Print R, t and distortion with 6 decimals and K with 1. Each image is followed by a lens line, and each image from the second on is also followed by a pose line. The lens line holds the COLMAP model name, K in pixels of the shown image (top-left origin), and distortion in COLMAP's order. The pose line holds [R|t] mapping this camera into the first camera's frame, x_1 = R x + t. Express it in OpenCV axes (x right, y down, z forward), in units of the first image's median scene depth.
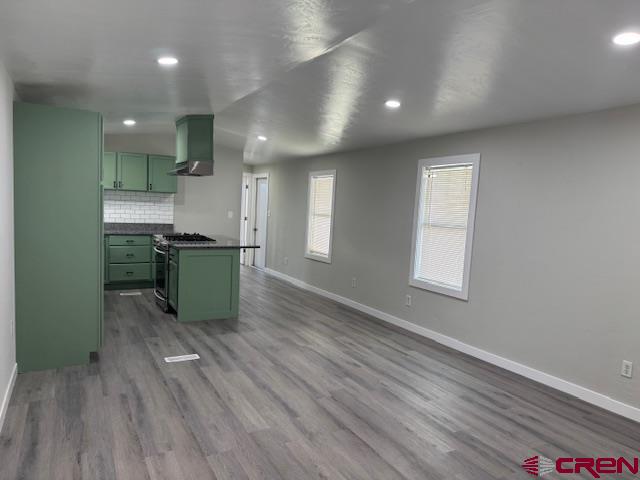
lens RADIAL K [[452.4, 0, 335.8], [0, 452.4, 232.2], [0, 0, 1]] dist [0.061952, -0.088463]
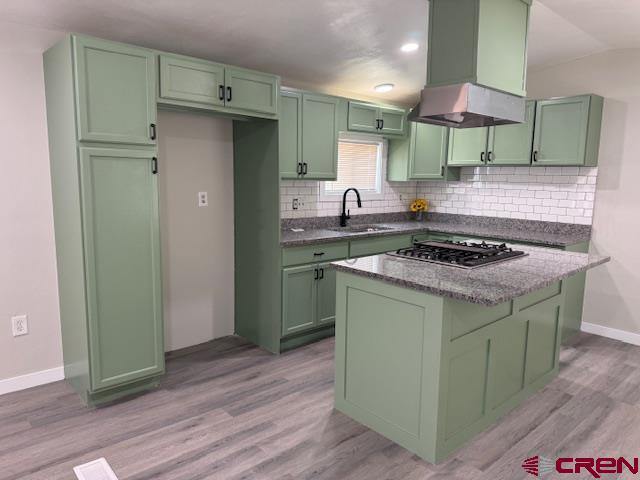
lens RADIAL K [[452.4, 0, 317.9], [0, 452.4, 242.6], [0, 0, 1]] dist [0.061952, -0.088463]
pose [[0.204885, 0.101553, -0.973504, 0.150323], [-0.067059, 0.993722, 0.089549, -0.038841], [0.976486, 0.046935, 0.210408, 0.916074]]
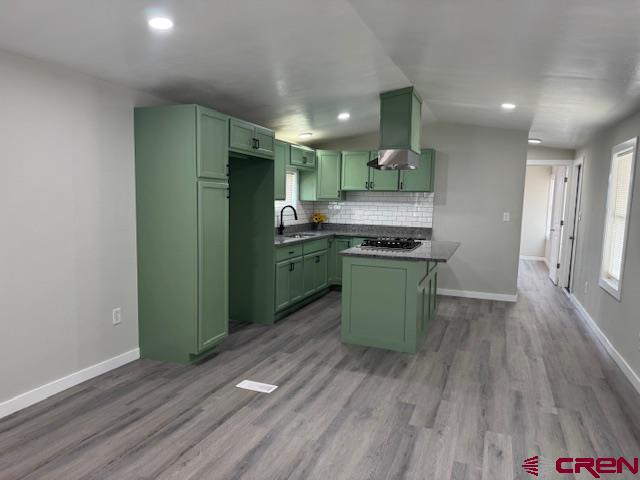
lens RADIAL K [[452.4, 0, 317.3], [0, 452.4, 243.5], [0, 0, 1]] dist [0.061952, -0.088463]
pose [[0.613729, 0.048490, -0.788026, 0.299567], [-0.038558, 0.998762, 0.031427, -0.010665], [0.788574, 0.011097, 0.614839, 0.472079]]
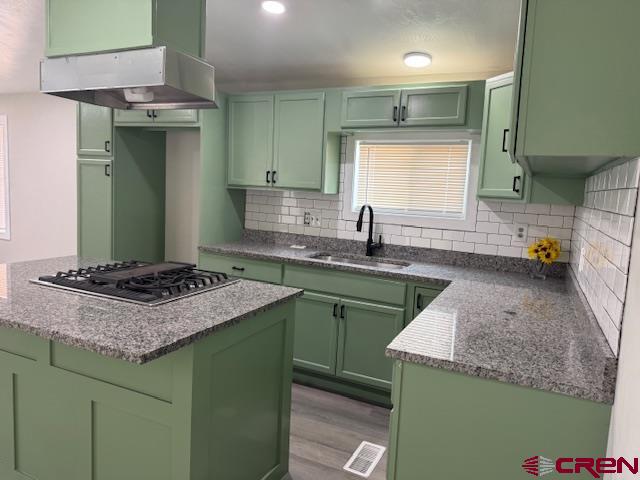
lens RADIAL K [[452.4, 0, 327.9], [0, 452.4, 237.9], [0, 0, 1]] dist [0.061952, -0.088463]
pose [[-0.819401, -0.027559, -0.572558, -0.292063], [-0.124640, 0.983511, 0.131037, -0.102576], [0.559506, 0.178735, -0.809325, 1.679289]]
